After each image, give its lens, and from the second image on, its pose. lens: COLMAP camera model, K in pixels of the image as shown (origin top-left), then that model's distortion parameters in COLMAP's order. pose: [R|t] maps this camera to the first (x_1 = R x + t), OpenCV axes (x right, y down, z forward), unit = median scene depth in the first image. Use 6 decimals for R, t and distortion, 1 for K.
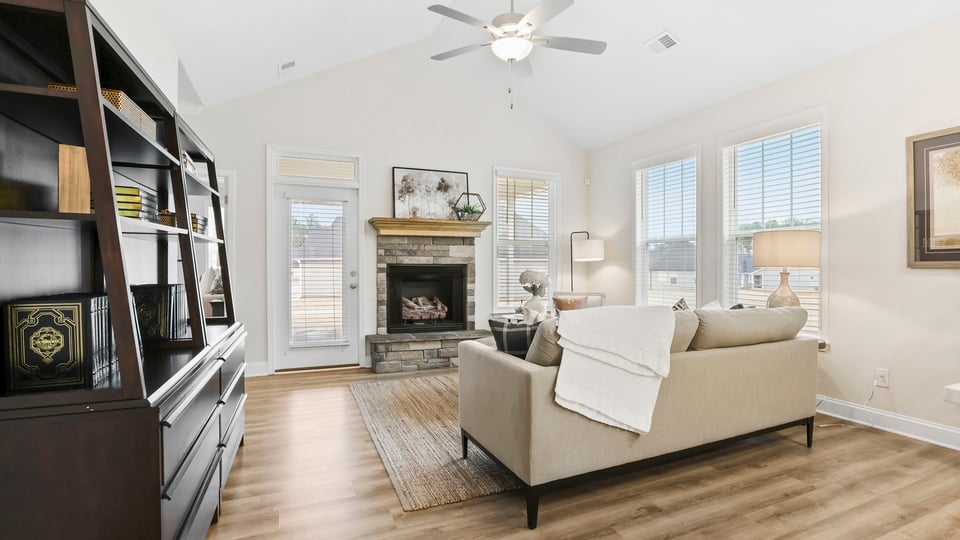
lens RADIAL K [[453.1, 0, 478.9], [0, 453.1, 262.0], [0, 0, 1]] dist [-0.015478, 0.001315]
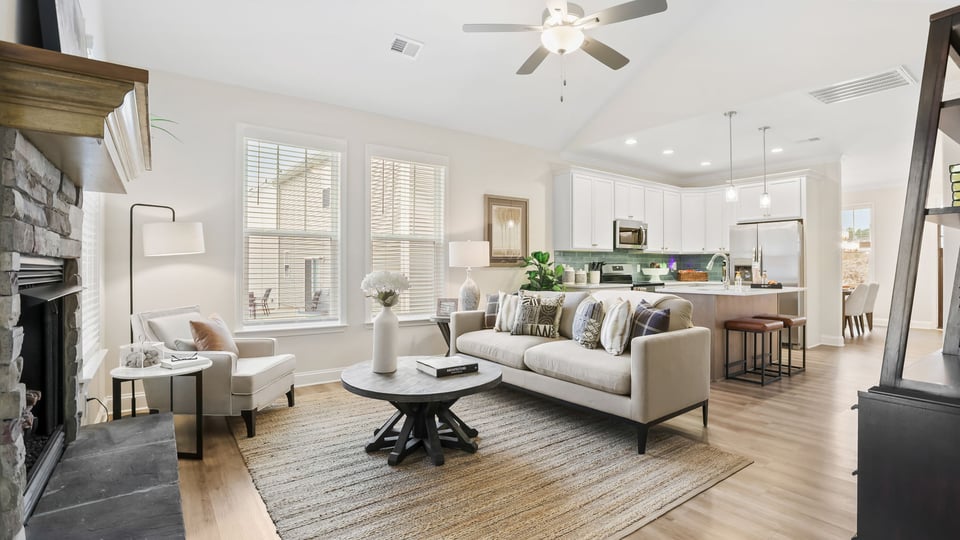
lens RADIAL K [[453.1, 0, 480.1], [0, 453.1, 271.5], [0, 0, 1]] dist [-0.015478, 0.001315]
pose [[-0.231292, -0.010153, 0.972831, -0.774135], [-0.001158, 0.999948, 0.010161, 0.017247], [-0.972884, 0.001224, -0.231292, 1.332986]]
